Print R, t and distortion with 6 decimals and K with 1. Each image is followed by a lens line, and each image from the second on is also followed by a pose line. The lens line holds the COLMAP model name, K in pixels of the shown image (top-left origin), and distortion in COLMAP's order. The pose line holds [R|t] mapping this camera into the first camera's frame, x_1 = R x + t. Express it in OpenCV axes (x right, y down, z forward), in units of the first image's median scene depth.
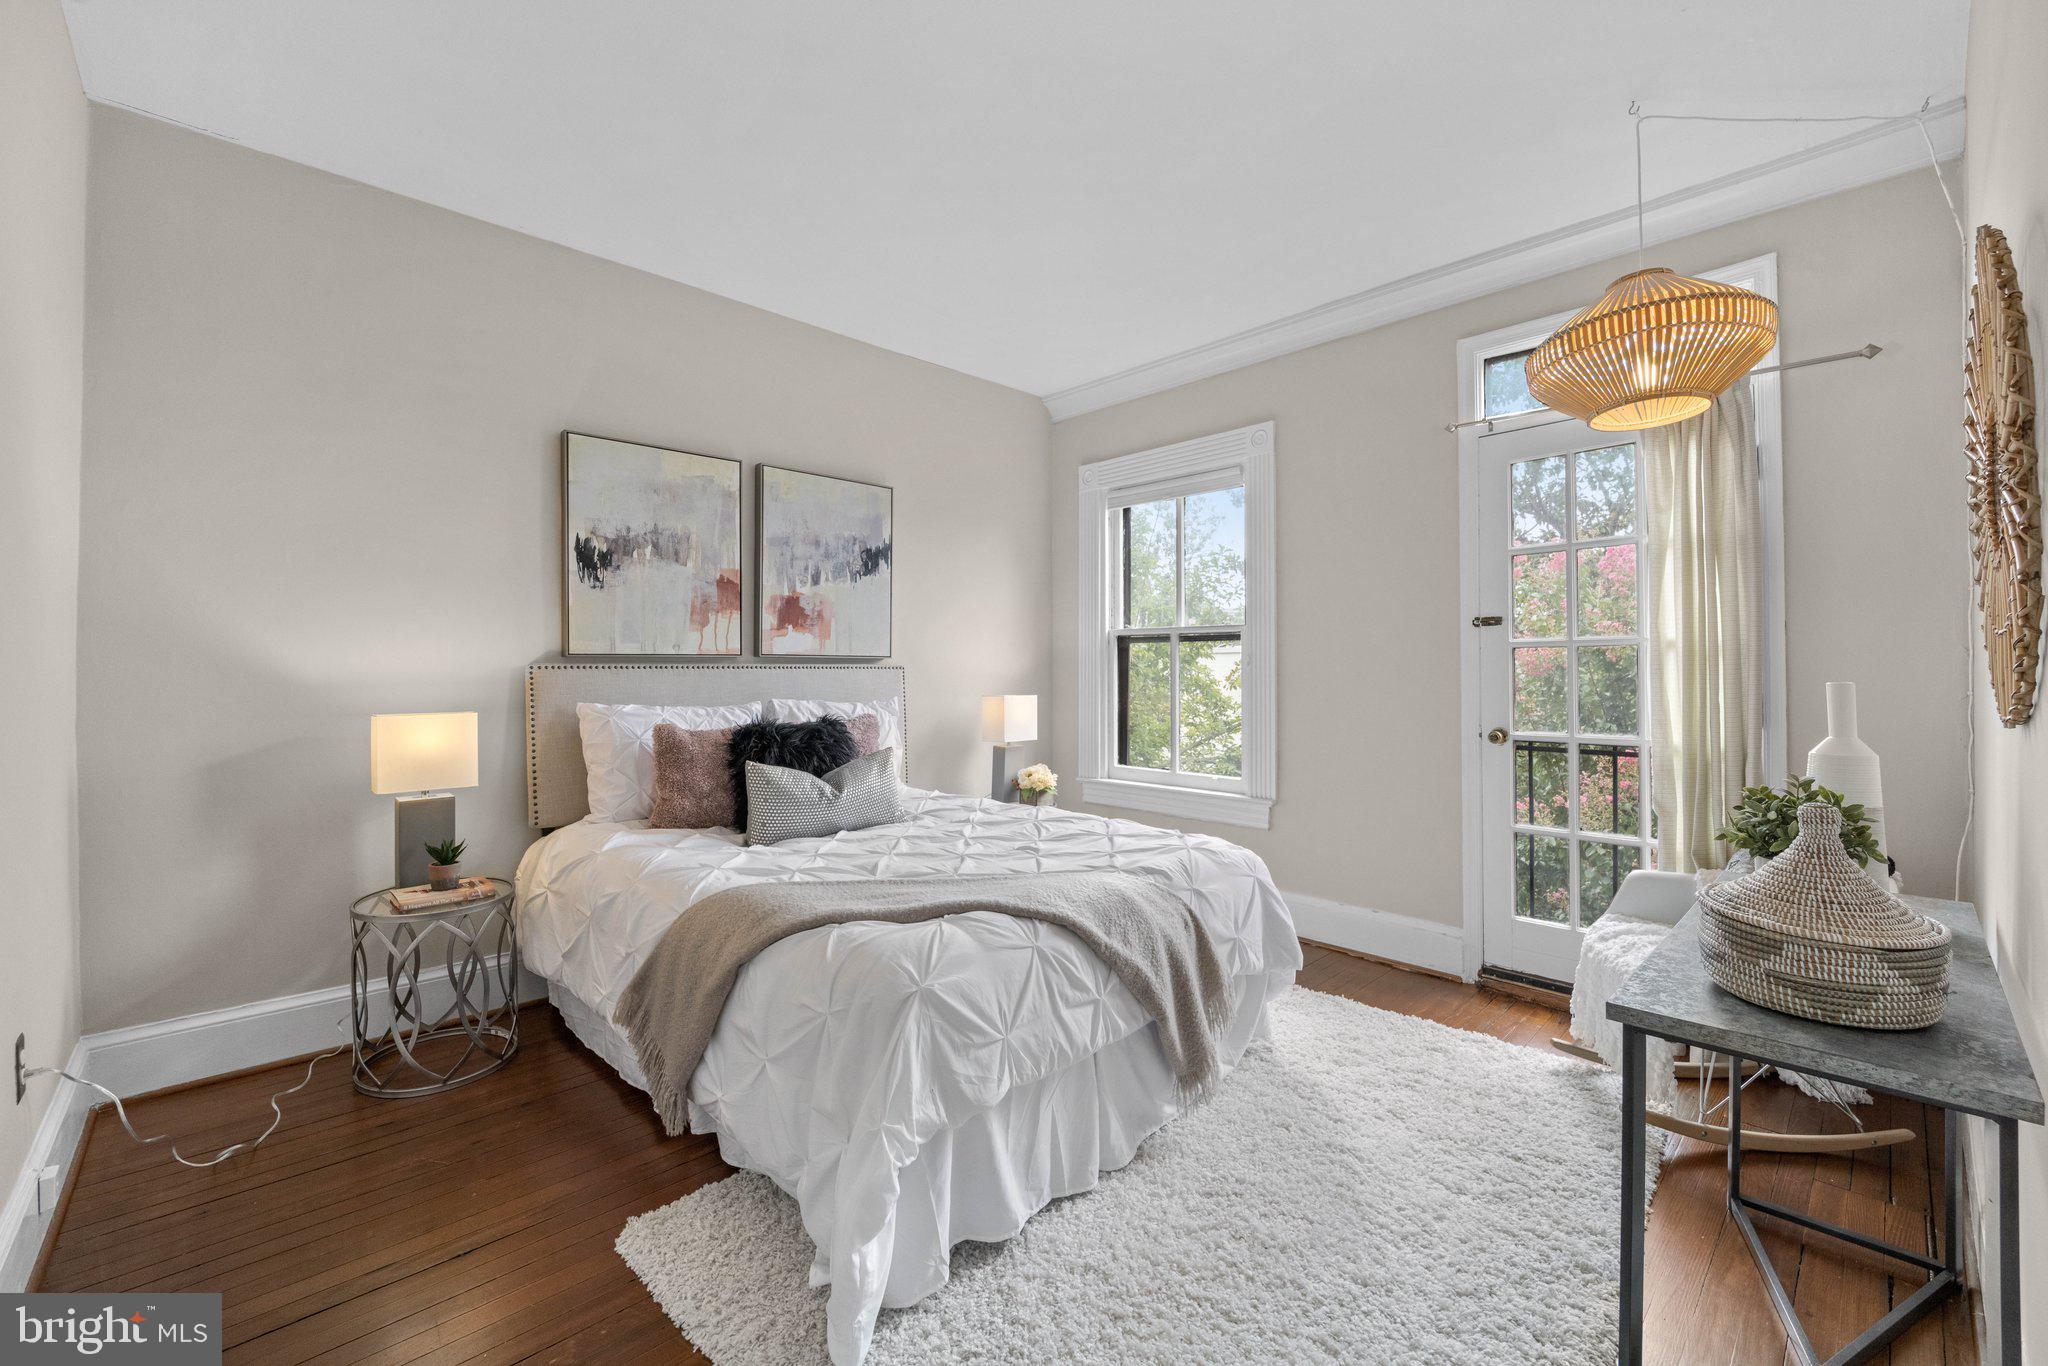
lens RADIAL K [[831.6, 0, 1043.1], [0, 831.6, 657.3], [0, 0, 1]] dist [-0.012018, -0.000383]
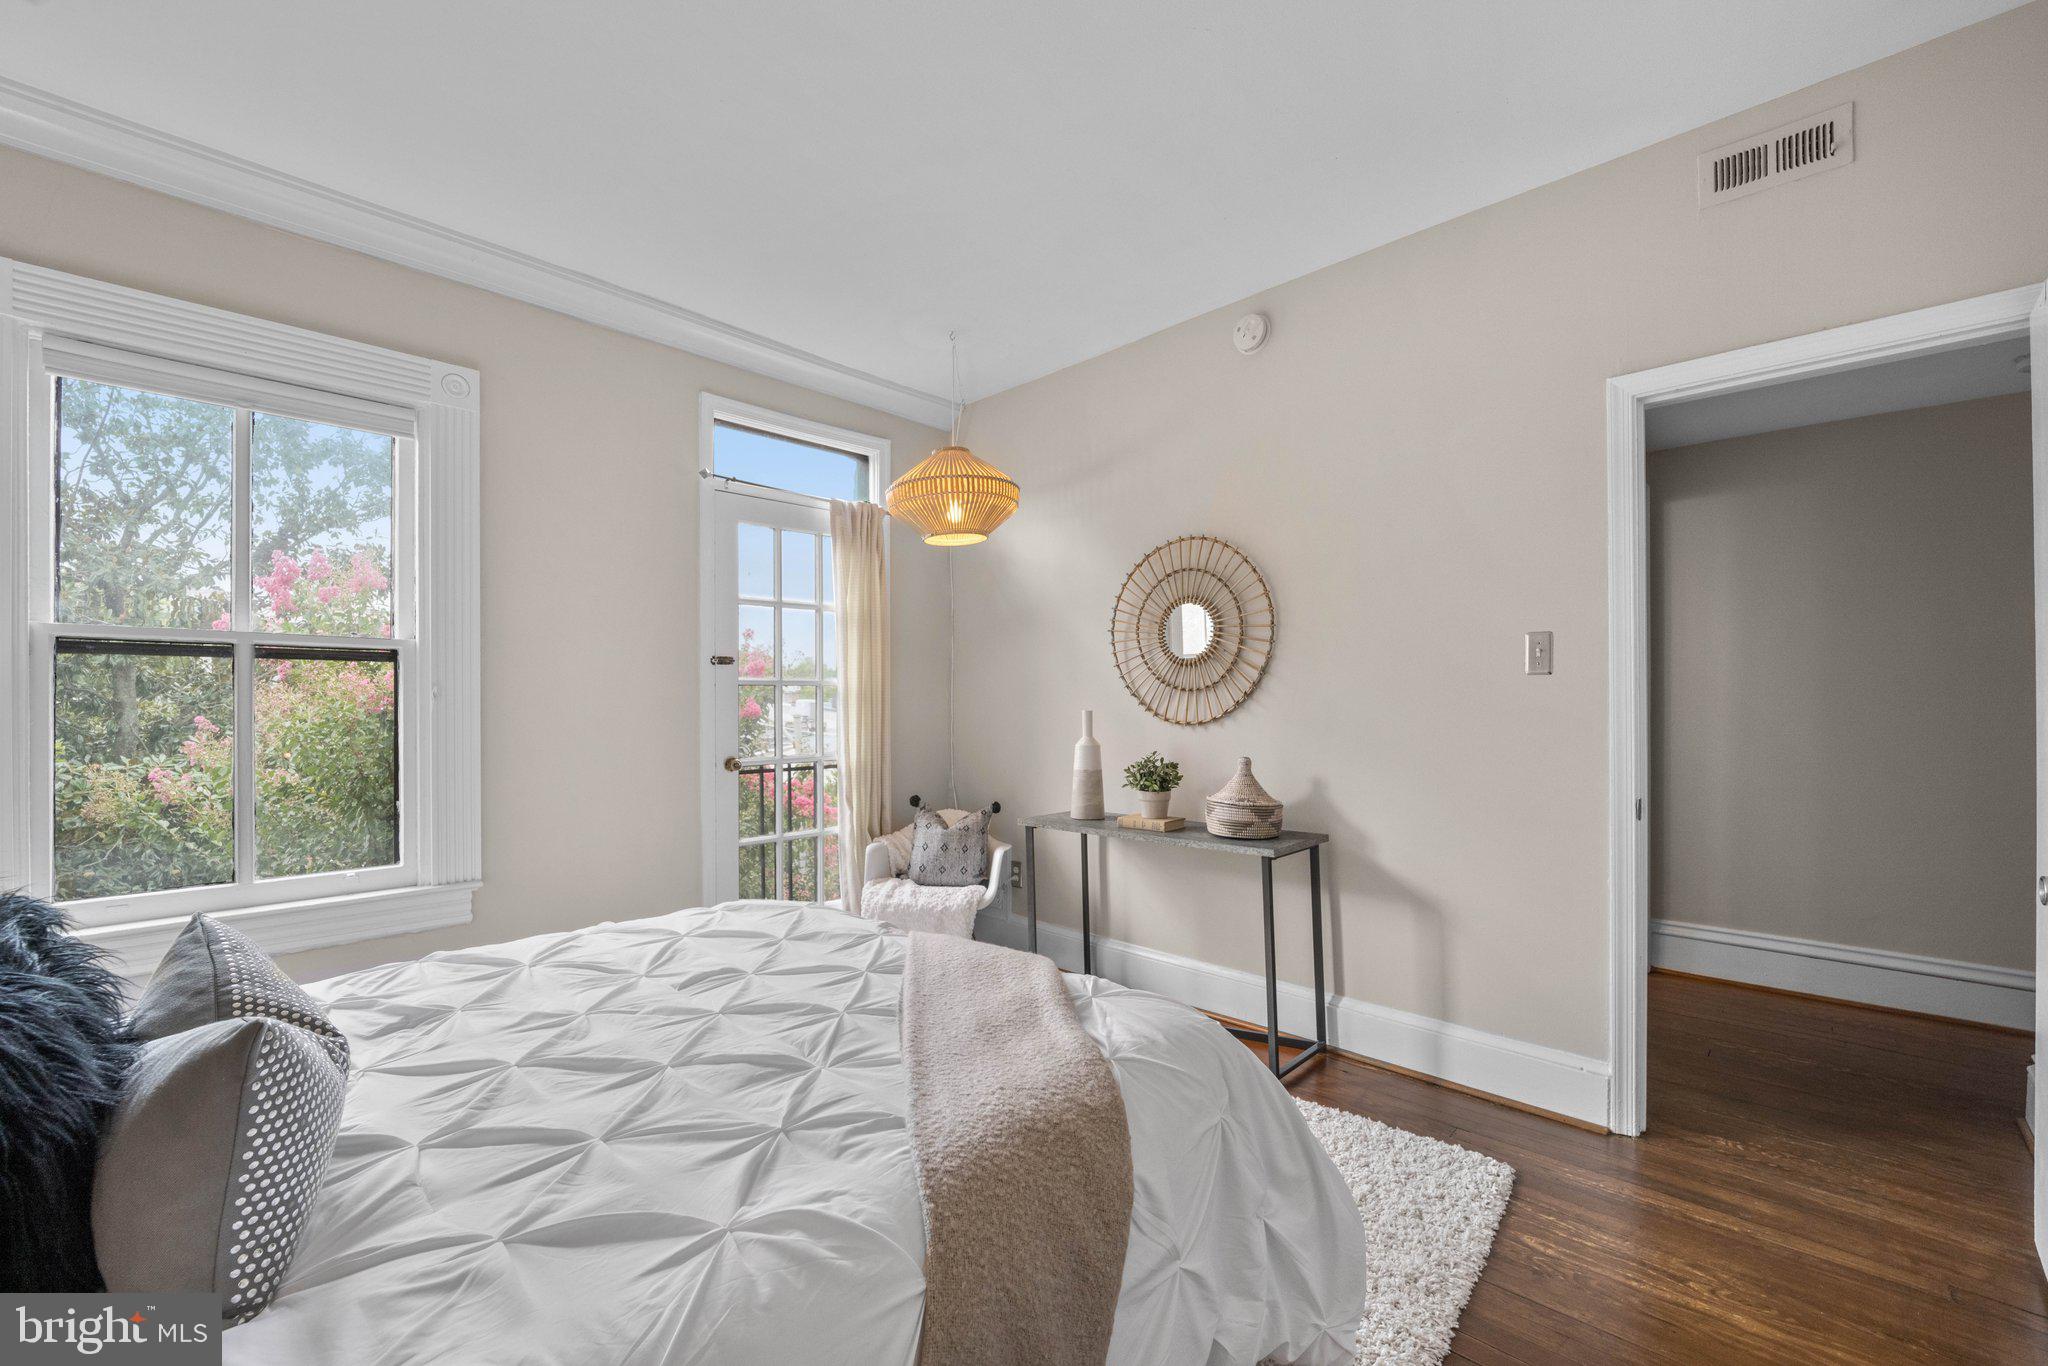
lens RADIAL K [[824.6, 0, 1031.0], [0, 824.6, 700.8], [0, 0, 1]] dist [0.000333, -0.004111]
pose [[-0.034389, 0.002373, 0.999406, -0.480571], [-0.010808, 0.999938, -0.002746, 0.007398], [-0.999350, -0.010896, -0.034361, 0.528662]]
